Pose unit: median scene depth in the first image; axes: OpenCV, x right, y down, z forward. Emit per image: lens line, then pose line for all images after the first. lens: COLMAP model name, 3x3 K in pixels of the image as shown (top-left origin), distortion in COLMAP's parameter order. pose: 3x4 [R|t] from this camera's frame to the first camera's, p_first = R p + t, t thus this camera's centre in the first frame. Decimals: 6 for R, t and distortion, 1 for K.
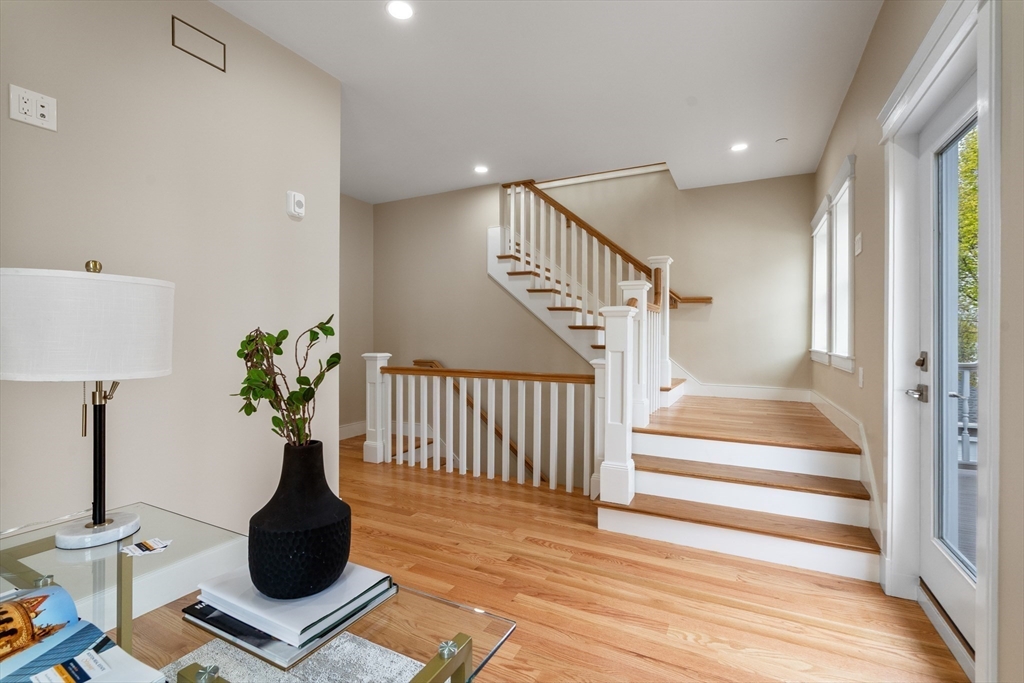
lens RADIAL K [[472.7, 0, 510.7], [0, 472.7, 340.2], [0, 0, 1]] dist [-0.002169, -0.002089]
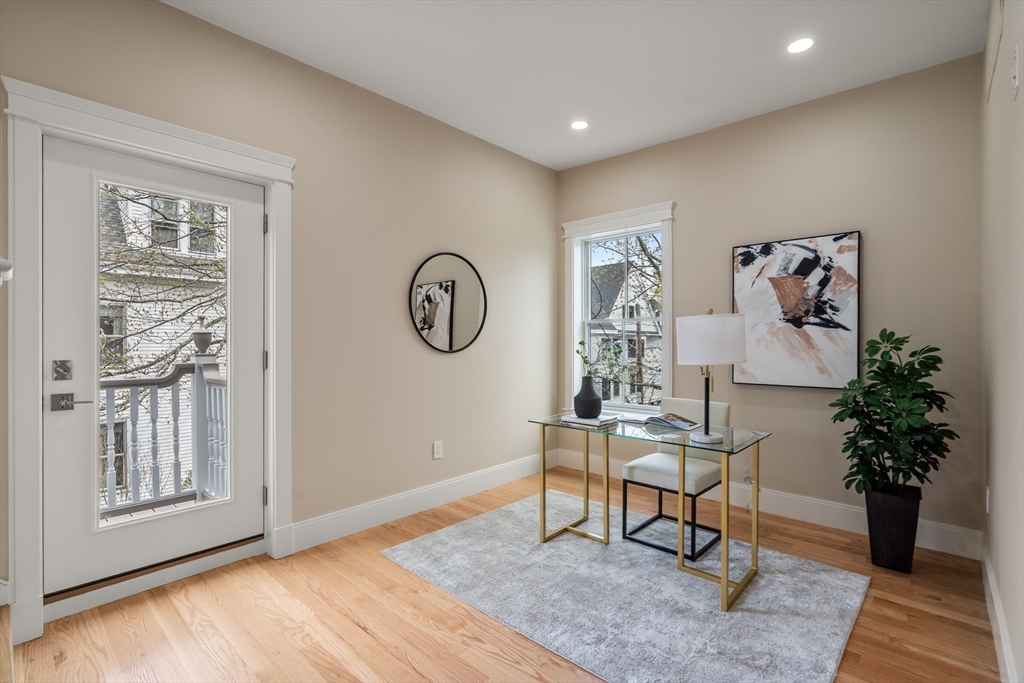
lens RADIAL K [[472.7, 0, 510.9], [0, 472.7, 343.0], [0, 0, 1]] dist [-0.002169, -0.002089]
pose [[-0.966211, 0.007153, 0.257653, -0.356966], [0.007557, 0.999971, 0.000577, -0.011362], [-0.257642, 0.002504, -0.966237, 1.997647]]
